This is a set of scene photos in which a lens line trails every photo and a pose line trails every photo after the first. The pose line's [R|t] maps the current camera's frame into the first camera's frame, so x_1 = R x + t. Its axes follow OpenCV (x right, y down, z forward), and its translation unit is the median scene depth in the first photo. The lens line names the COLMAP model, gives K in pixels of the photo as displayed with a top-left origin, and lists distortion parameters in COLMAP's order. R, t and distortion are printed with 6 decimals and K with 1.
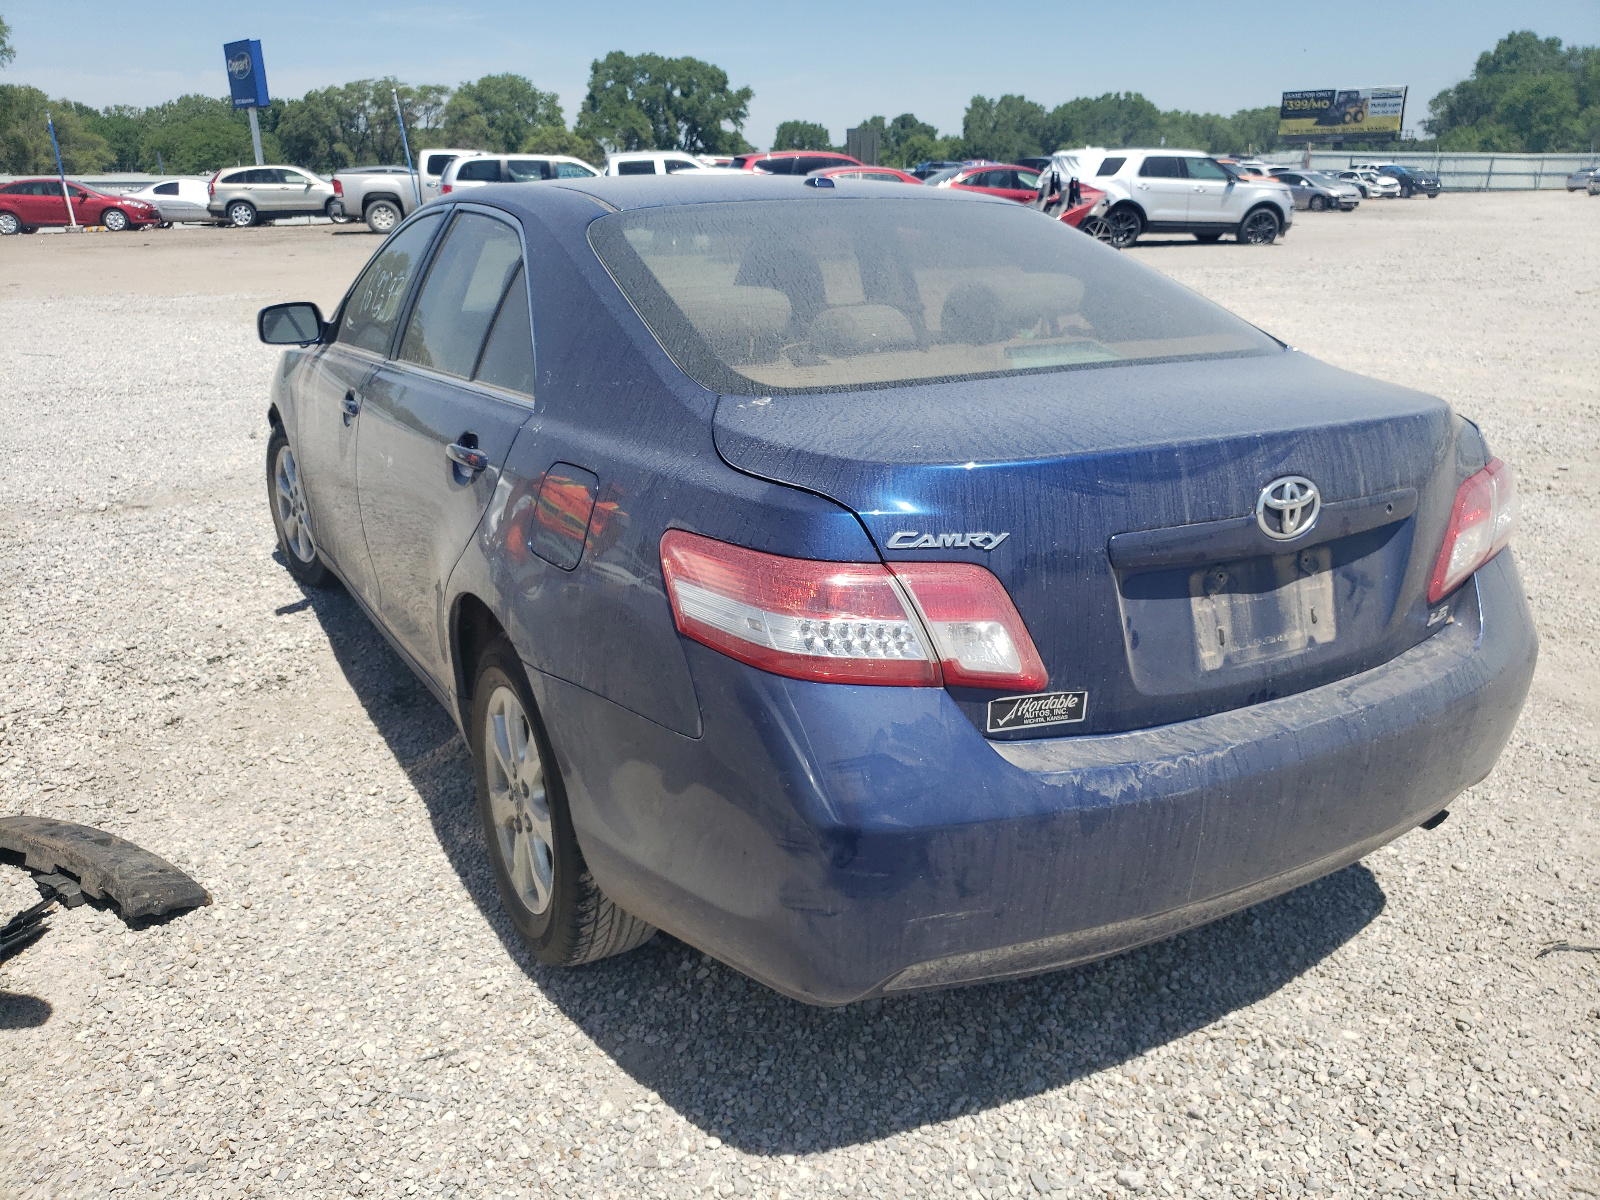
lens RADIAL K [[1228.6, 0, 803.2], [0, 1228.6, 600.7], [0, 0, 1]] dist [0.018003, 0.004847]
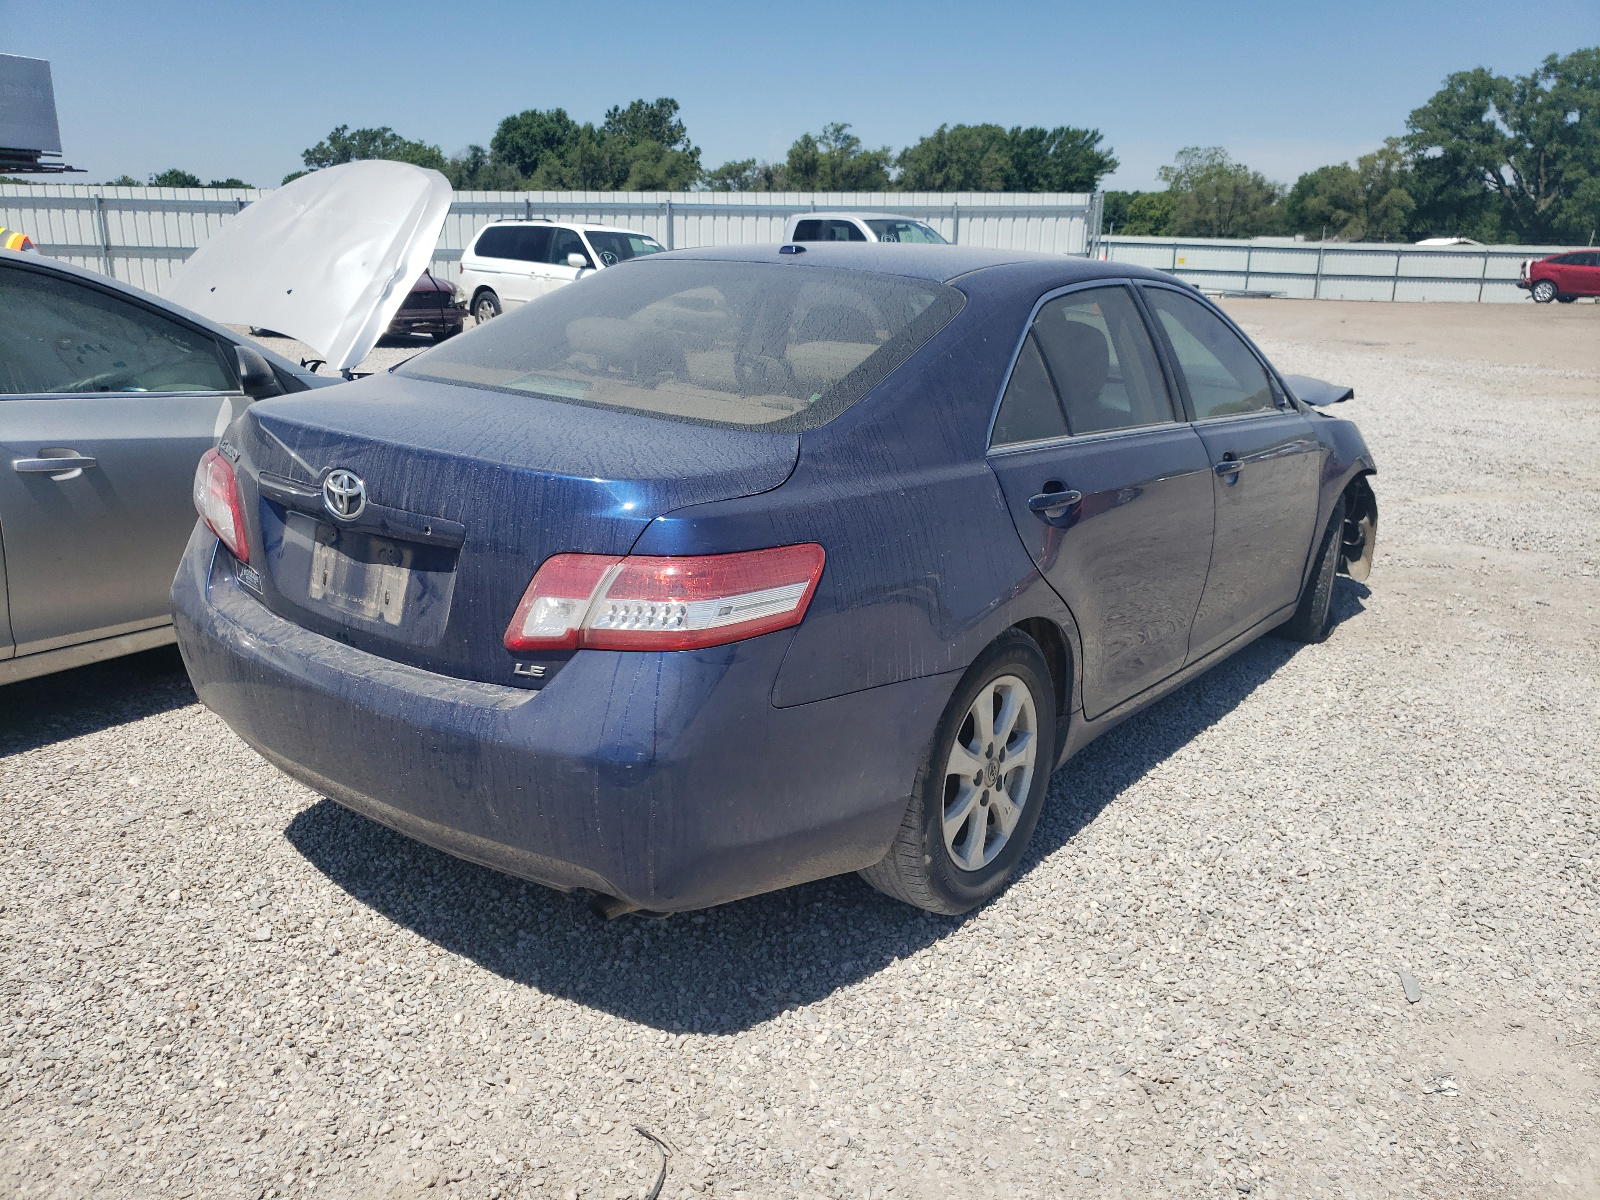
lens RADIAL K [[1228.6, 0, 795.8], [0, 1228.6, 600.5], [0, 0, 1]] dist [0.018003, 0.004847]
pose [[0.425790, 0.277979, -0.861064, 1.449856], [-0.322136, 0.935857, 0.142830, -0.256790], [0.845536, 0.216564, 0.488025, 0.660375]]
